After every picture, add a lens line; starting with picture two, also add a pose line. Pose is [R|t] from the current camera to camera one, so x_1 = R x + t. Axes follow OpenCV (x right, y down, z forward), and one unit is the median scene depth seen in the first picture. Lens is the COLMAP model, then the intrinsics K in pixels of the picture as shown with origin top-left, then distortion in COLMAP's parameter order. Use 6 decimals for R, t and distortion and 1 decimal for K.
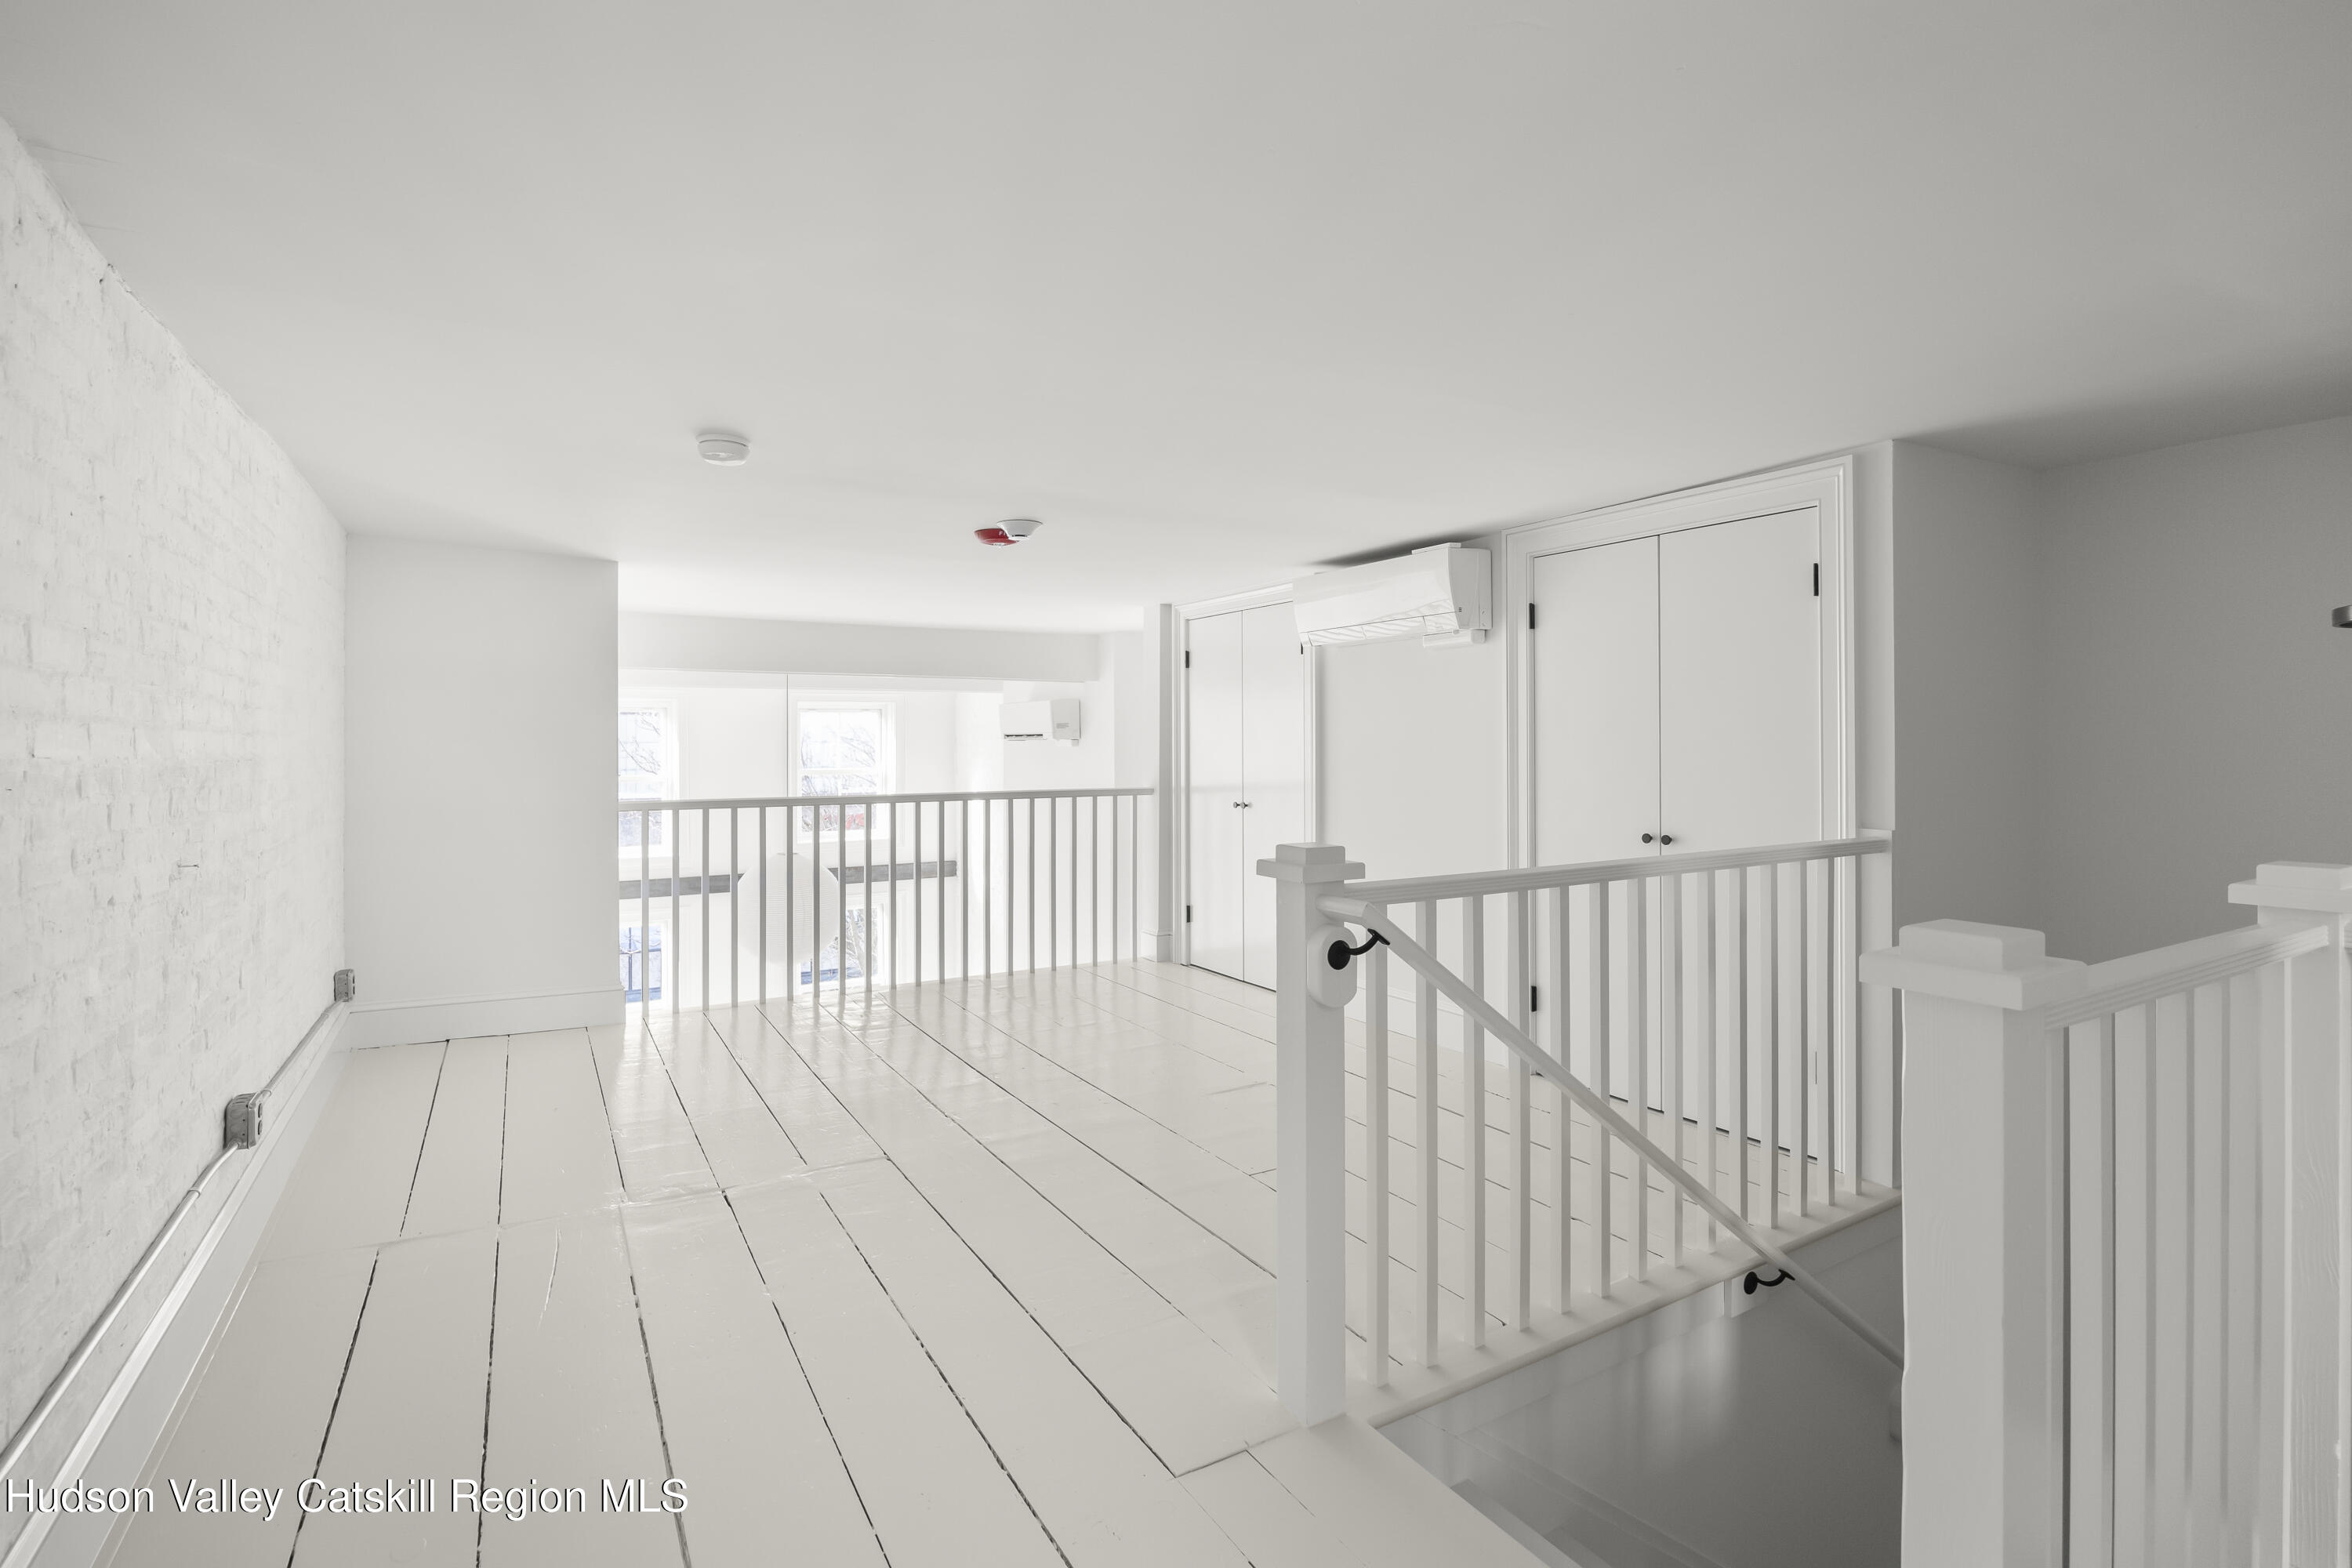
lens RADIAL K [[1163.1, 0, 1174.4], [0, 1163.1, 745.4], [0, 0, 1]] dist [-0.003265, -0.000263]
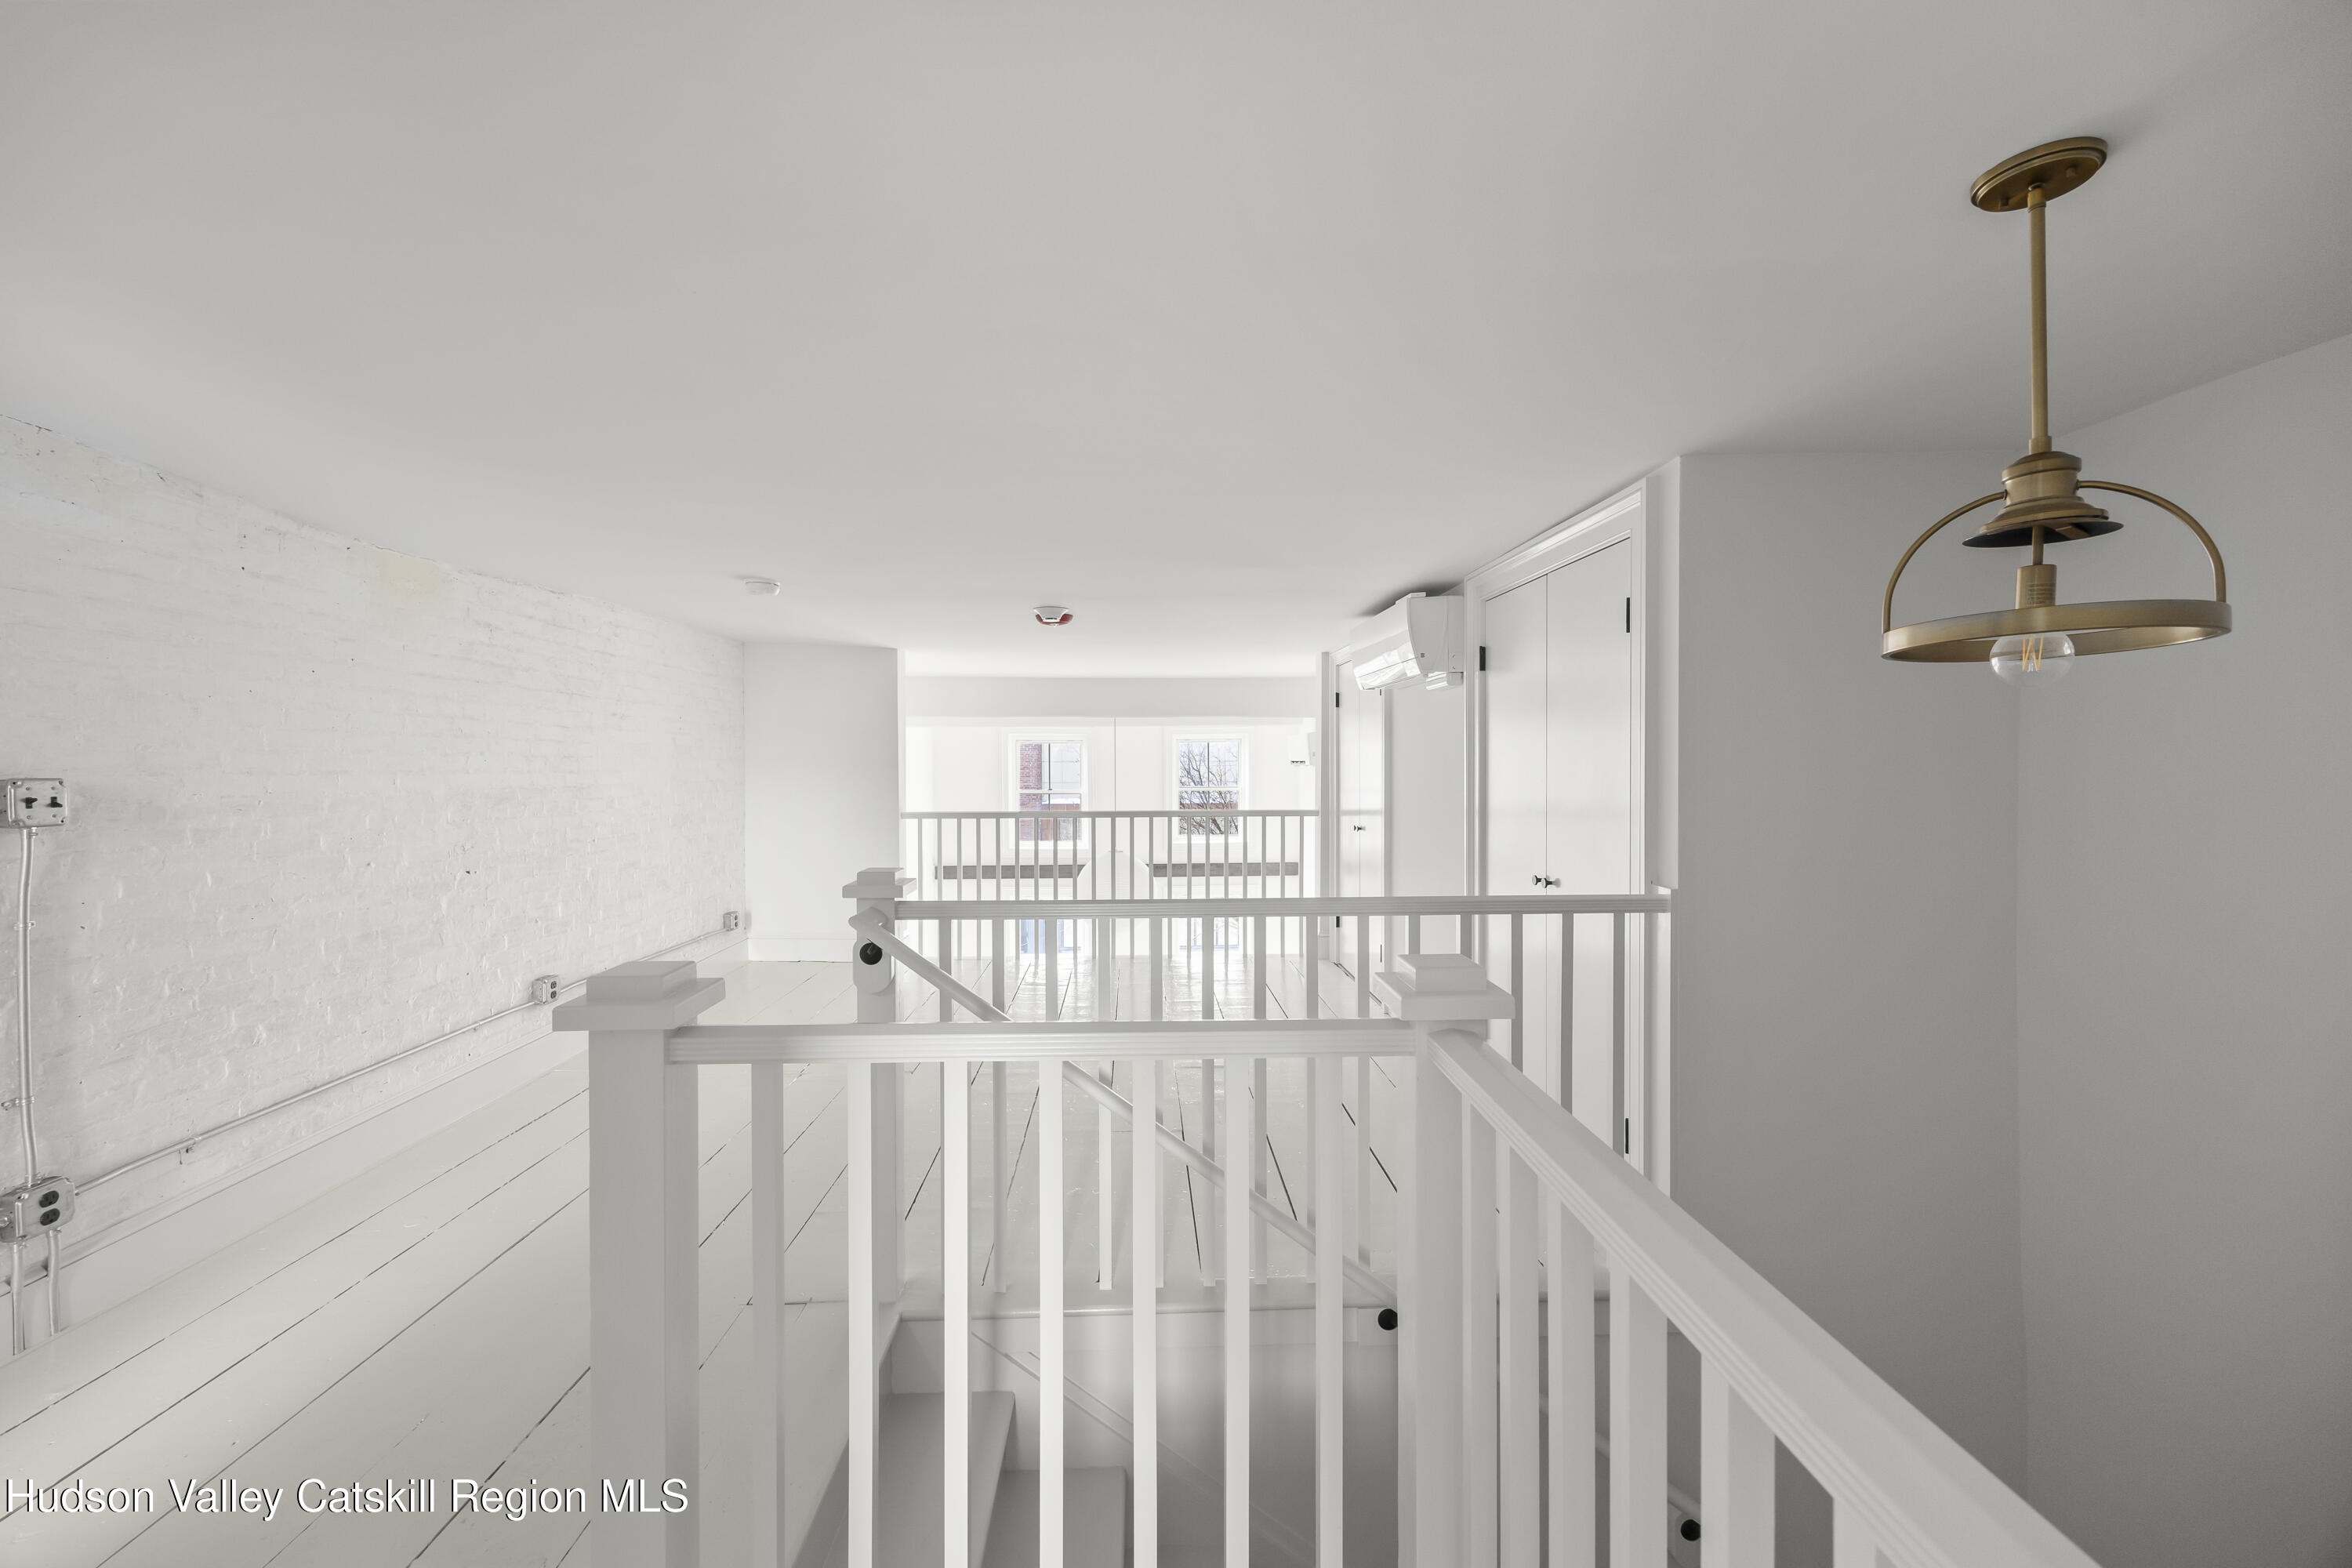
lens RADIAL K [[958.7, 0, 1171.7], [0, 958.7, 772.9], [0, 0, 1]] dist [0.006013, -0.001017]
pose [[0.886150, 0.006343, -0.463356, 0.384321], [-0.001178, 0.999934, 0.011437, -0.015712], [0.463398, -0.009589, 0.886099, 0.095583]]
